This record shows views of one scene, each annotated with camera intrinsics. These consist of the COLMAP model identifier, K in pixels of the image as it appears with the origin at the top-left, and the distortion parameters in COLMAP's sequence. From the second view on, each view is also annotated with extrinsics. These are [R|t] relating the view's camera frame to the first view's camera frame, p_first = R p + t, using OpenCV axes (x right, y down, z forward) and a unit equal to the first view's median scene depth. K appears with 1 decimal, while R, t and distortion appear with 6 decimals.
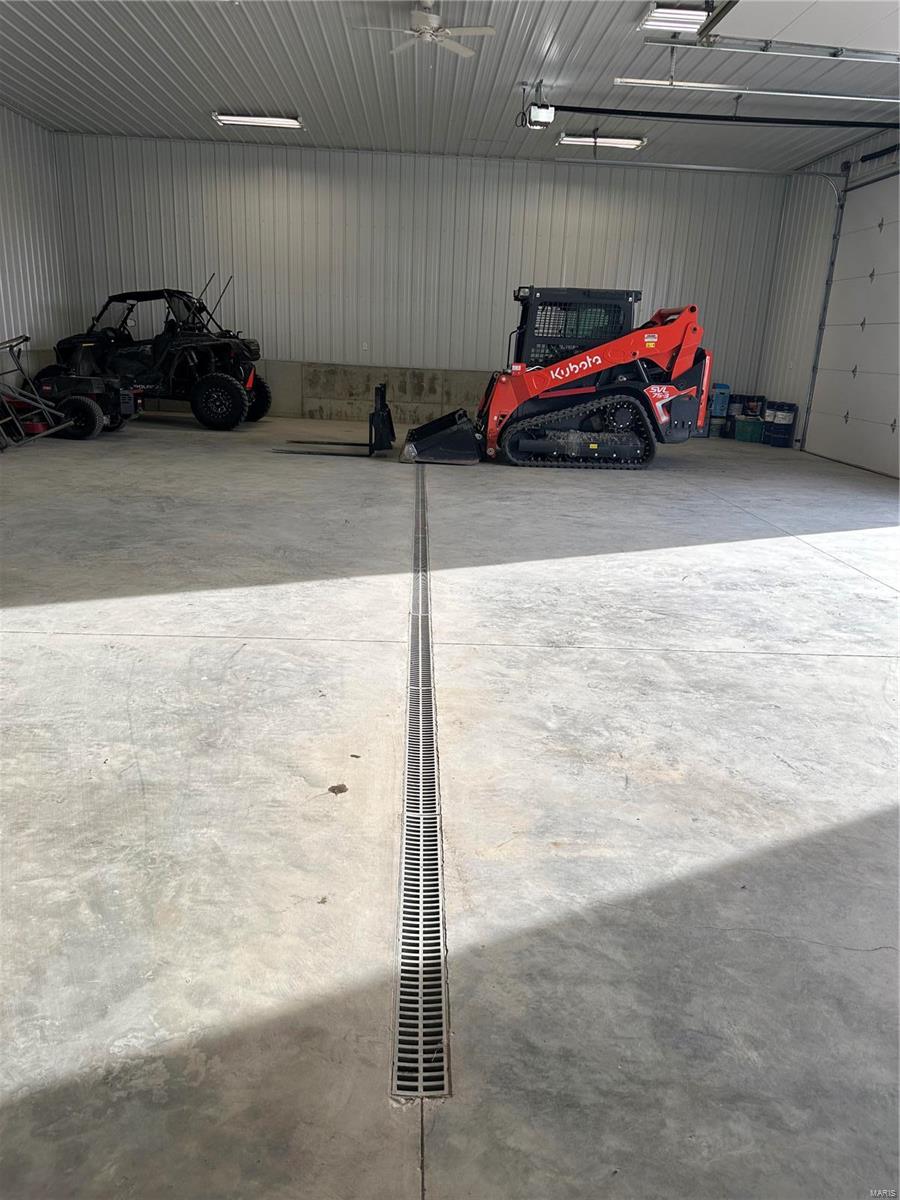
lens RADIAL K [[843.5, 0, 449.2], [0, 843.5, 608.6], [0, 0, 1]] dist [0.064593, -0.077964]
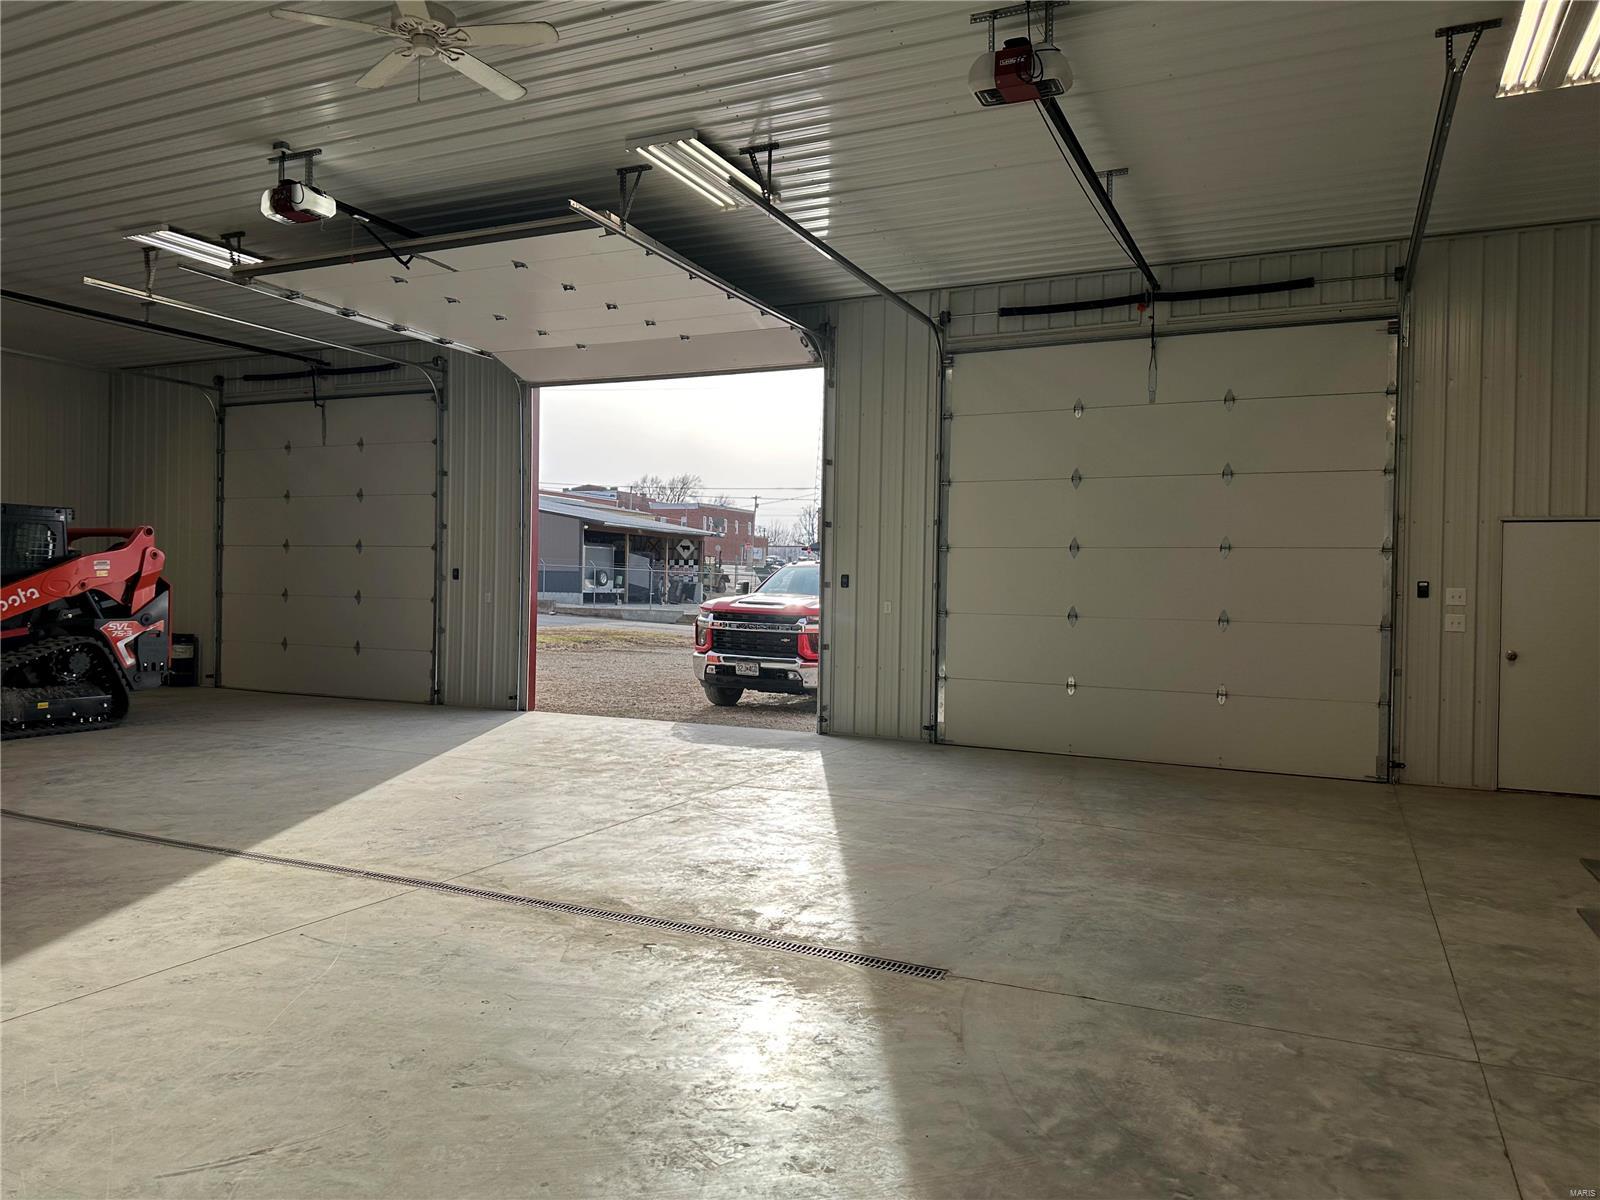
lens RADIAL K [[1124.7, 0, 809.1], [0, 1124.7, 597.7], [0, 0, 1]] dist [0.064593, -0.077964]
pose [[0.454720, -0.041221, 0.889680, -0.396423], [0.265812, 0.959683, -0.091394, -0.016815], [-0.850043, 0.278046, 0.447344, -0.021852]]
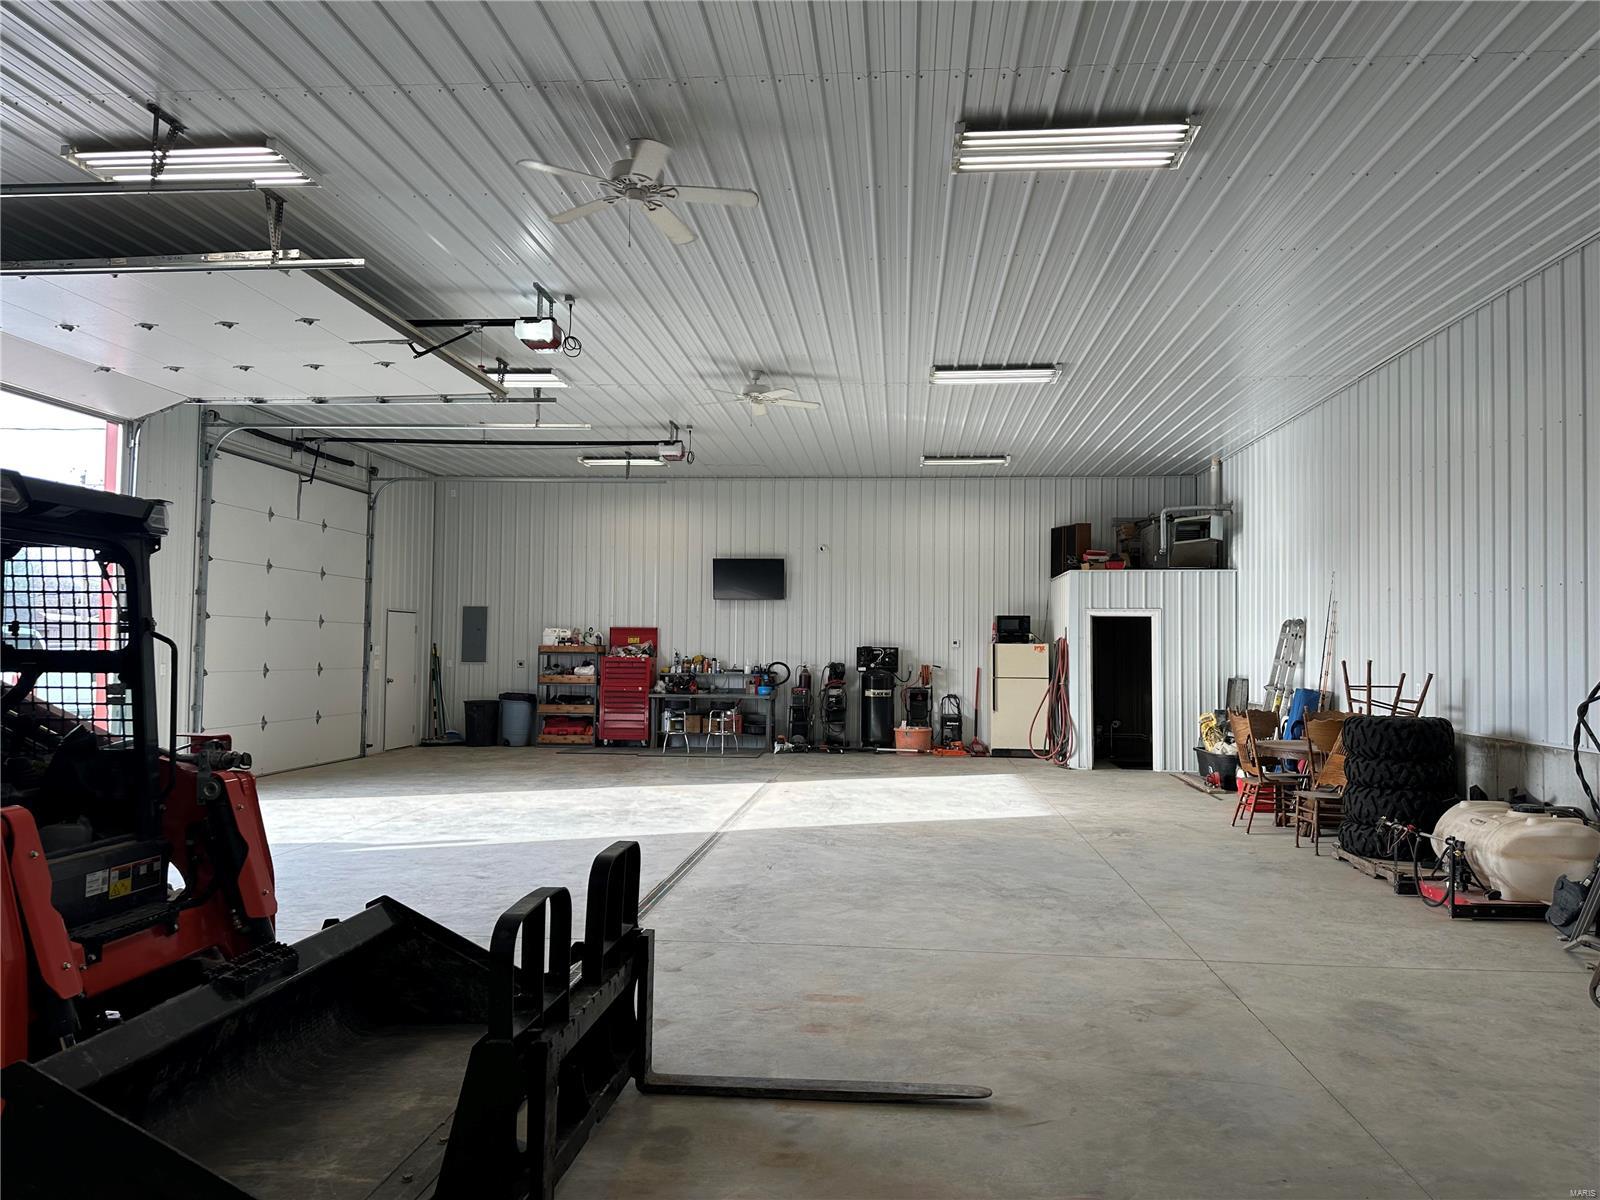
lens RADIAL K [[1124.7, 0, 822.3], [0, 1124.7, 616.3], [0, 0, 1]] dist [0.064593, -0.077964]
pose [[-0.991460, -0.049201, 0.120770, -0.216308], [-0.015454, 0.963899, 0.265819, -0.442033], [-0.129489, 0.261683, -0.956428, 1.368330]]
